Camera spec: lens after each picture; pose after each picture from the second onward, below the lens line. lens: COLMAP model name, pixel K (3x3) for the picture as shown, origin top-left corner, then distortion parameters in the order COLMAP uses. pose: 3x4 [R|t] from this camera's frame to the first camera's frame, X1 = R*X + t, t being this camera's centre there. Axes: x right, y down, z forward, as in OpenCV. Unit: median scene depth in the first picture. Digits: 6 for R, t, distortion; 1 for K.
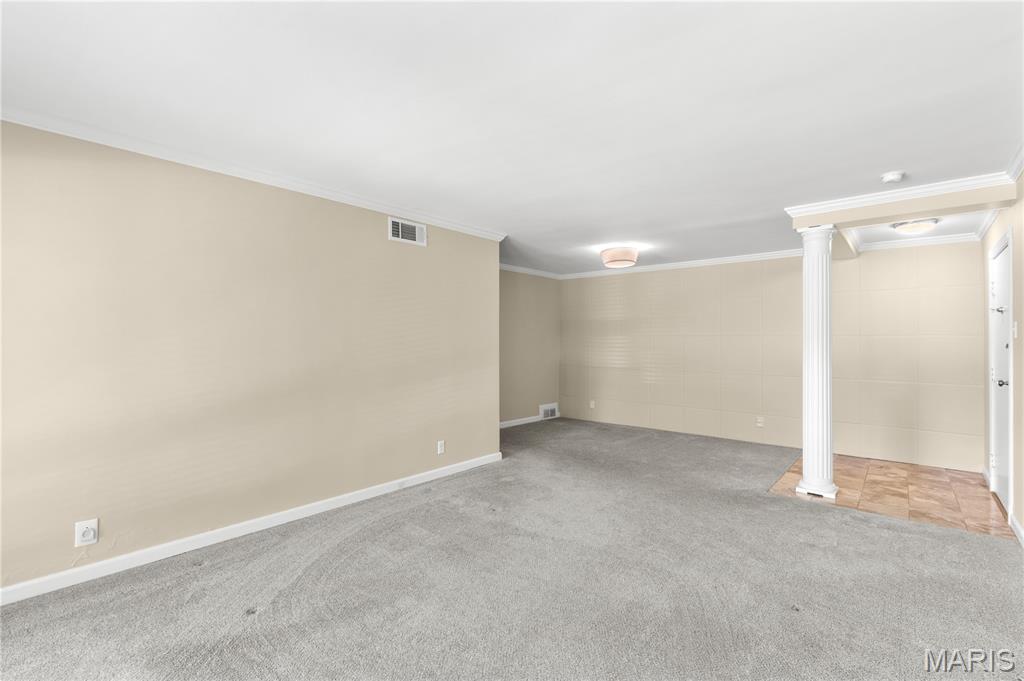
lens RADIAL K [[463.8, 0, 509.5], [0, 463.8, 341.6], [0, 0, 1]] dist [0.002445, -0.000551]
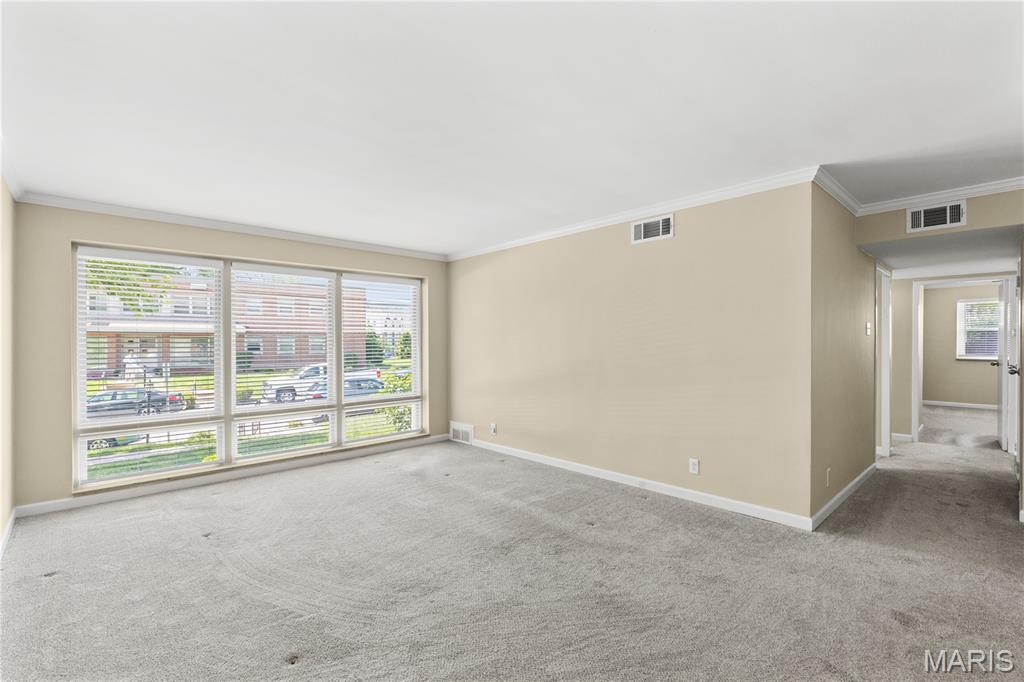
lens RADIAL K [[463.8, 0, 515.7], [0, 463.8, 335.6], [0, 0, 1]] dist [0.002445, -0.000551]
pose [[-0.098743, -0.008986, -0.995072, 0.451300], [0.004241, 0.999946, -0.009450, -0.002773], [0.995104, -0.005153, -0.098700, 0.469399]]
